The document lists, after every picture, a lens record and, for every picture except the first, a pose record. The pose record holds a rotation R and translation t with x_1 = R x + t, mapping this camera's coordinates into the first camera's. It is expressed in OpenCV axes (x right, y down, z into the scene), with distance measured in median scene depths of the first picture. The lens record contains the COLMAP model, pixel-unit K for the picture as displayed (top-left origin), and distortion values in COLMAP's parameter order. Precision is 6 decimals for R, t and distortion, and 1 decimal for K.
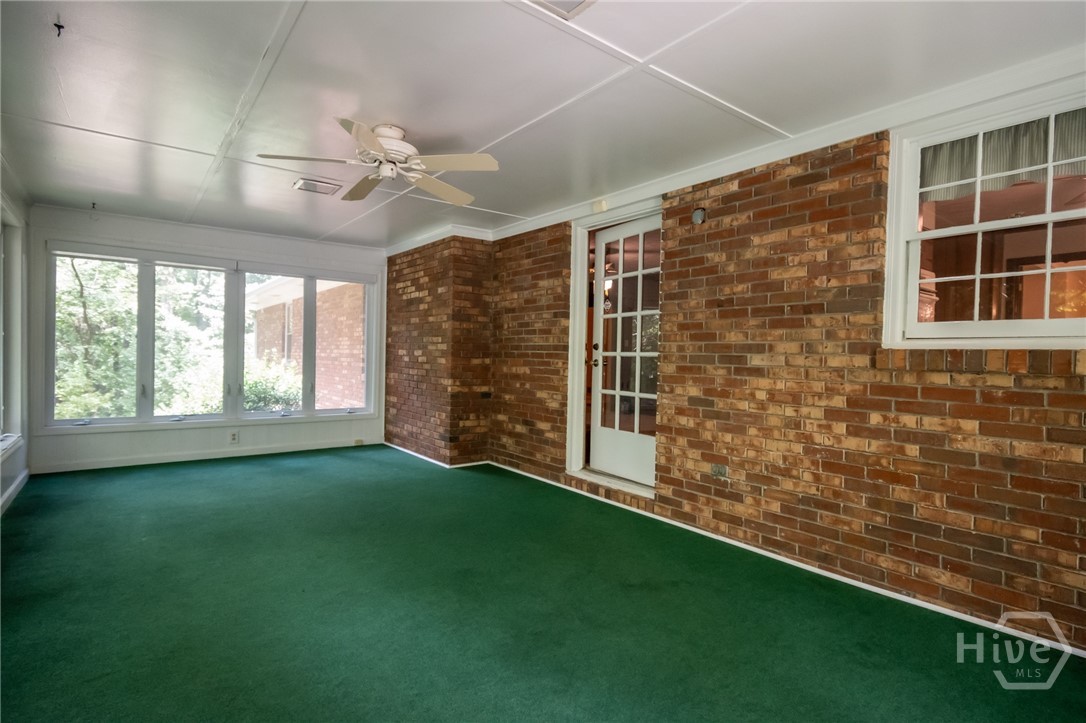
lens RADIAL K [[546.1, 0, 546.6], [0, 546.1, 362.1], [0, 0, 1]] dist [0.001342, 0.000217]
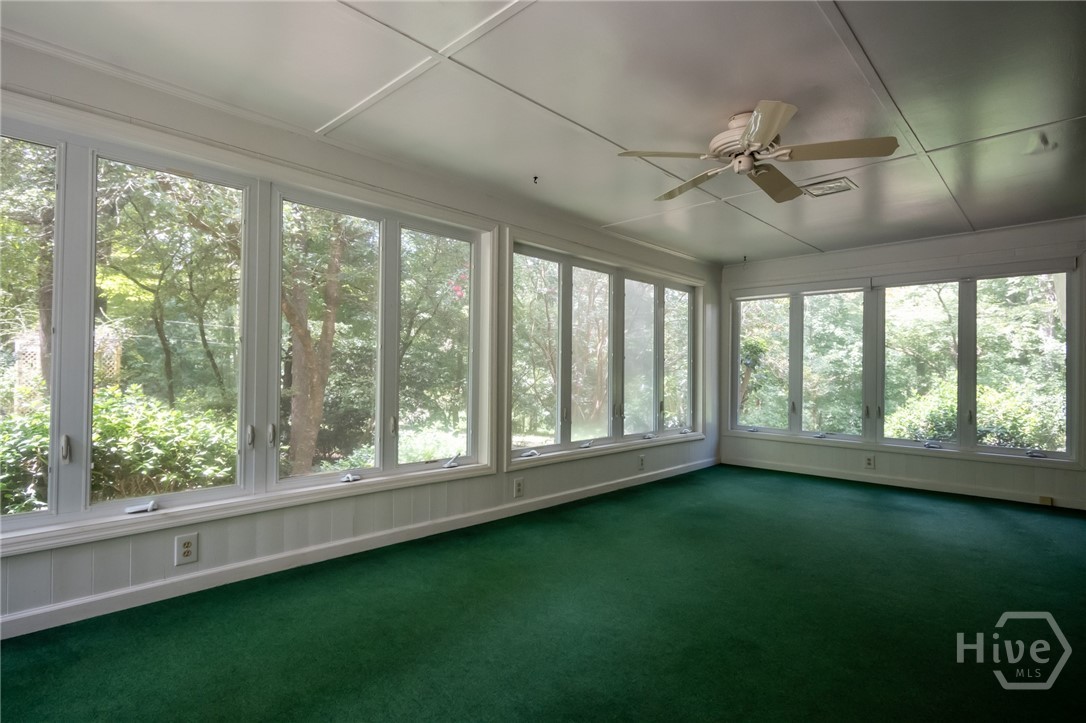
lens RADIAL K [[546.1, 0, 546.6], [0, 546.1, 362.1], [0, 0, 1]] dist [0.001342, 0.000217]
pose [[0.148705, -0.032457, -0.988349, 0.293969], [-0.019259, 0.999177, -0.035710, 0.008193], [0.988694, 0.024345, 0.147957, 0.298906]]
